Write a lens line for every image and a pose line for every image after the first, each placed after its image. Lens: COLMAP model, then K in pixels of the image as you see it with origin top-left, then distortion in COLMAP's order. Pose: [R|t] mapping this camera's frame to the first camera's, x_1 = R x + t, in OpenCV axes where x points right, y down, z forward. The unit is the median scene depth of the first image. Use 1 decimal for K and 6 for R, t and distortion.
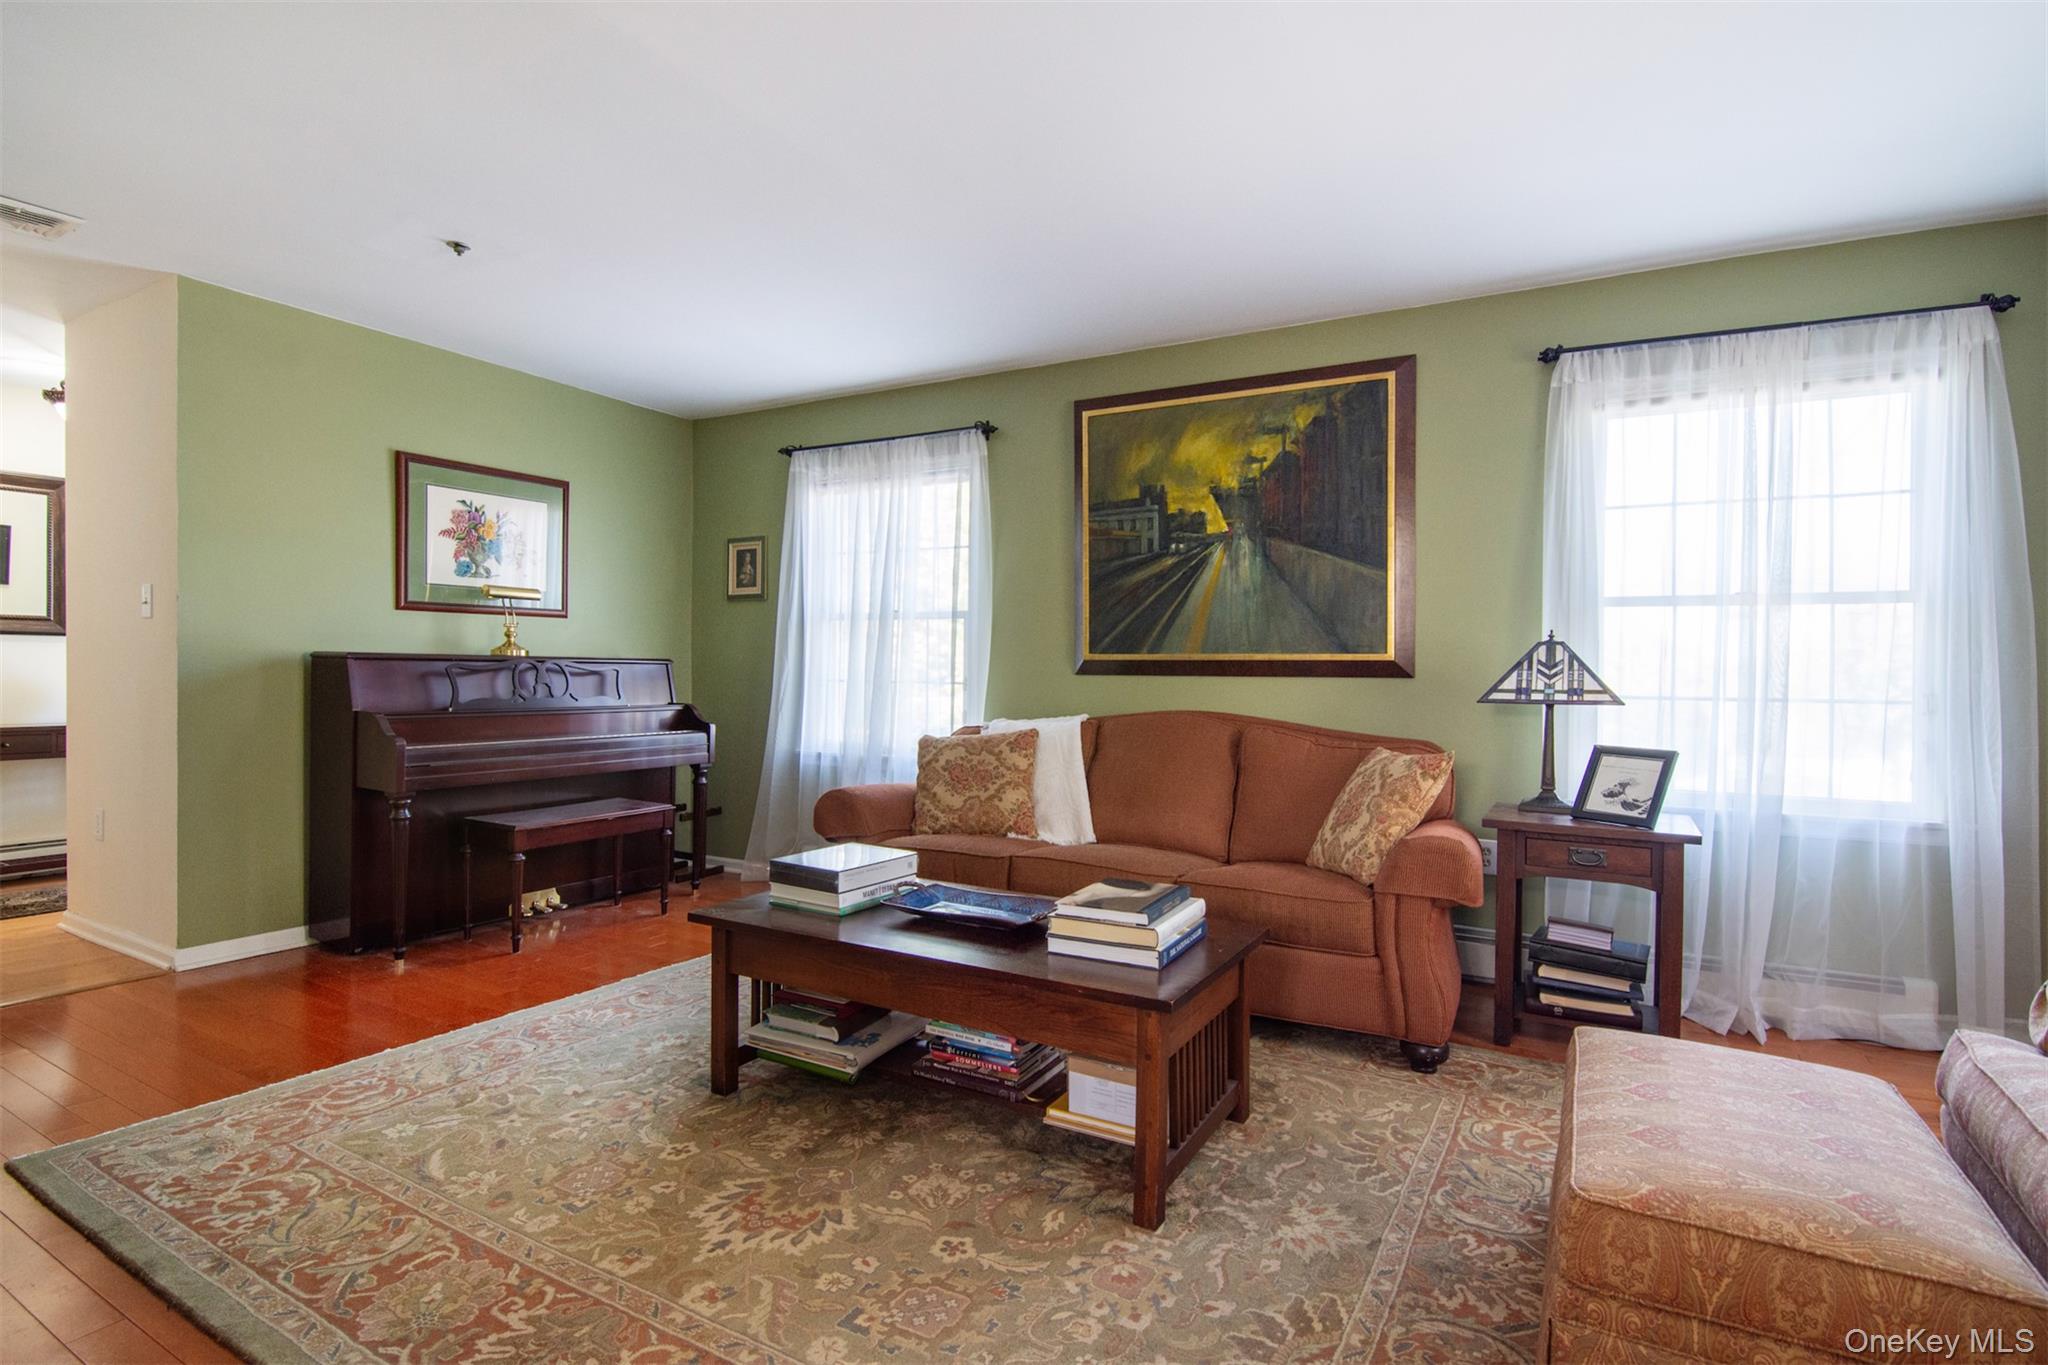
lens RADIAL K [[961.8, 0, 1040.8], [0, 961.8, 678.4], [0, 0, 1]] dist [-0.001973, -0.014361]
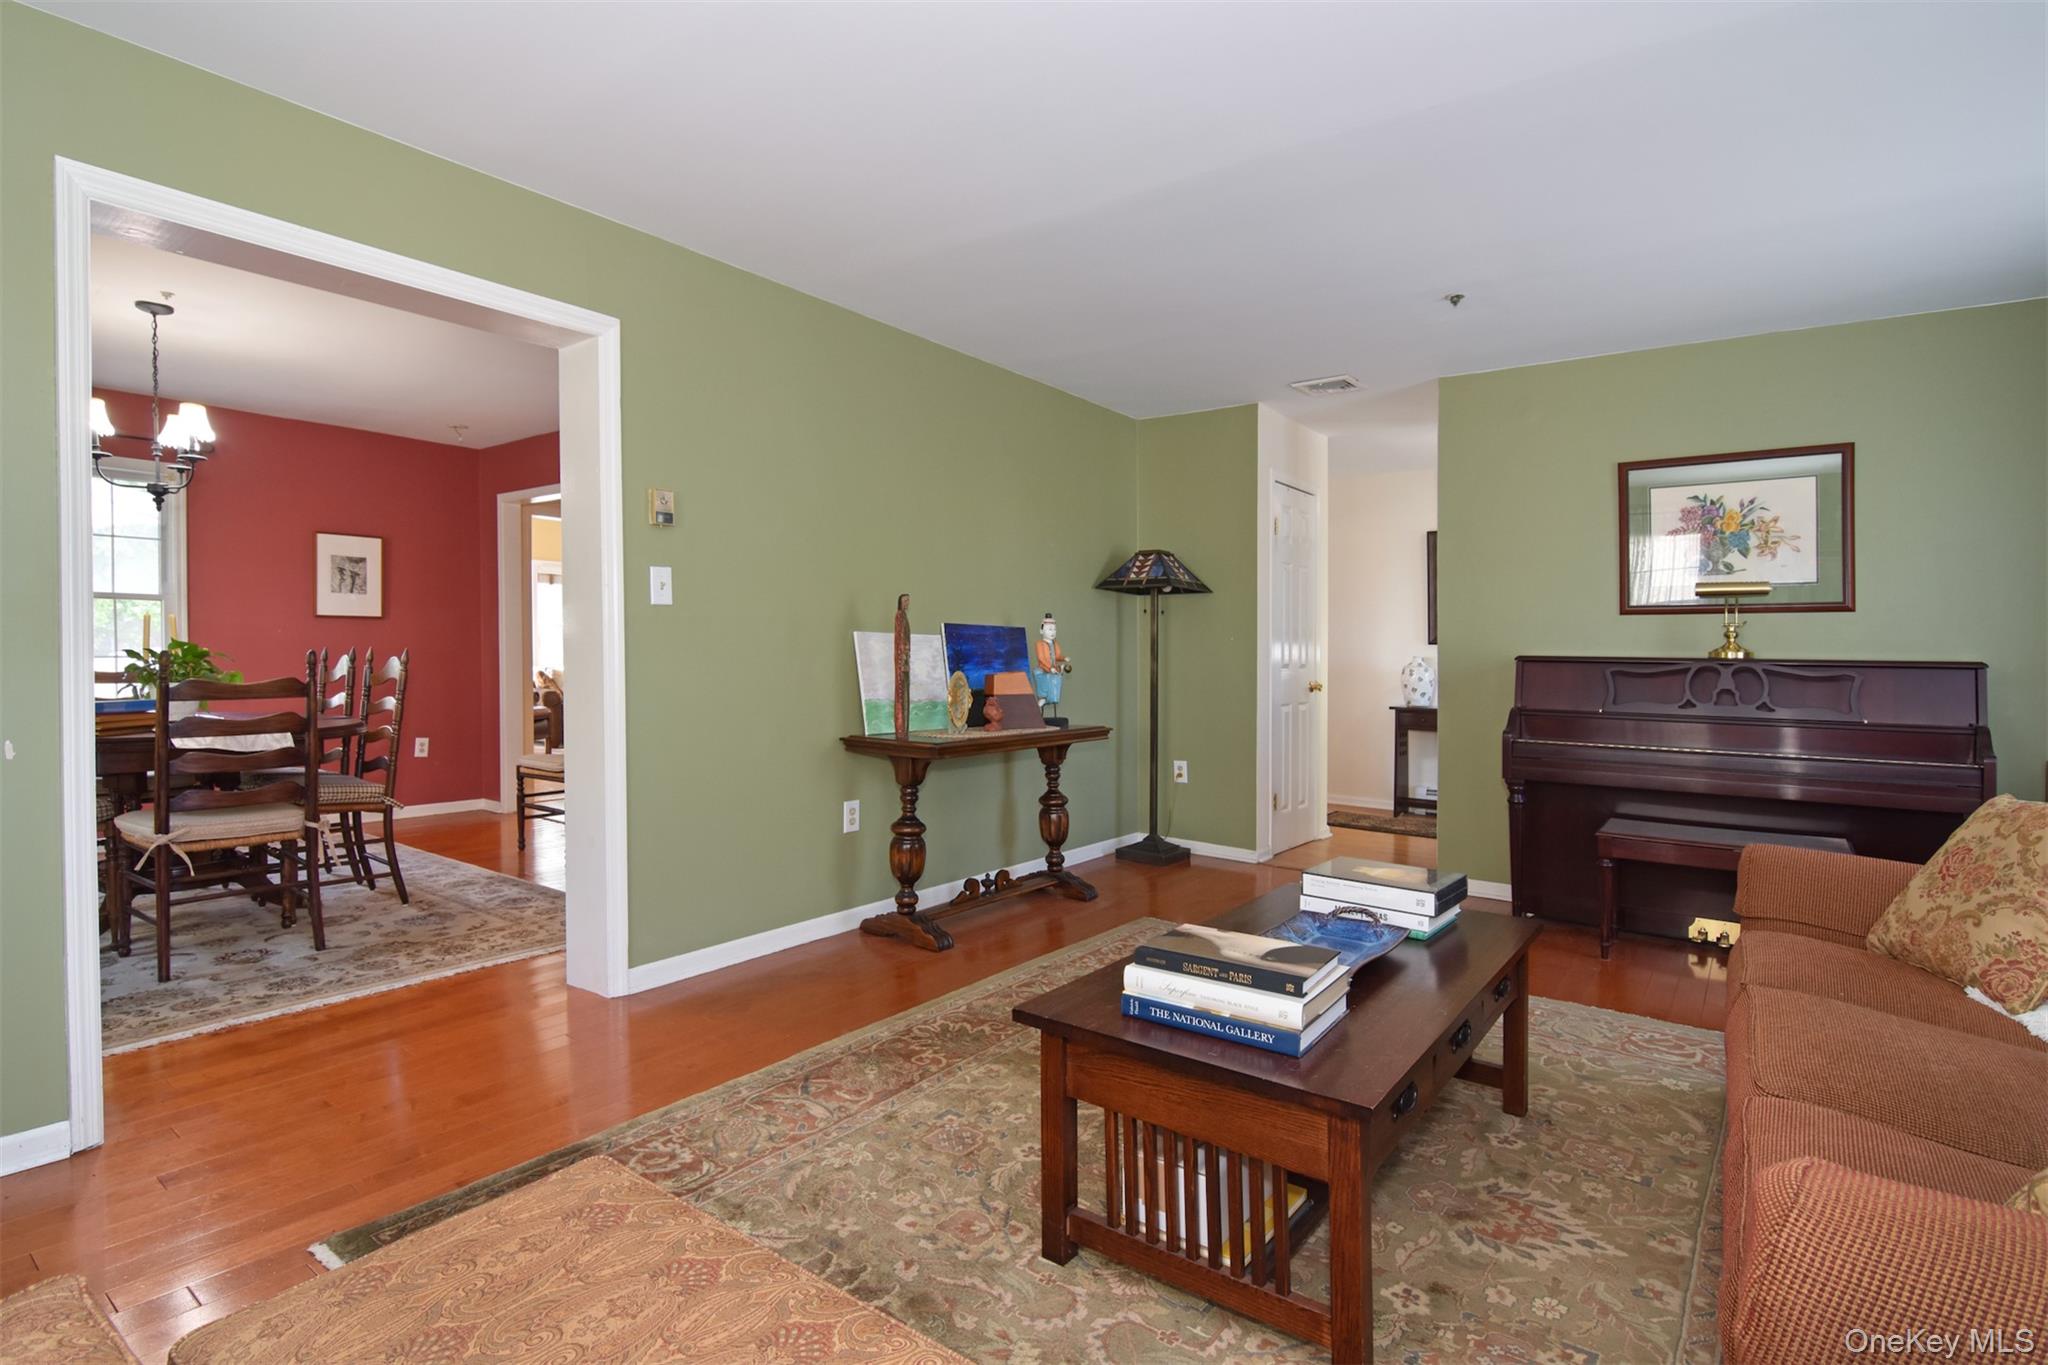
lens RADIAL K [[995.2, 0, 1022.2], [0, 995.2, 665.8], [0, 0, 1]] dist [0.001280, -0.016773]
pose [[-0.101415, 0.001287, -0.994843, 0.469636], [-0.029212, 0.999564, 0.004271, -0.001282], [0.994415, 0.029495, -0.101334, 0.459770]]
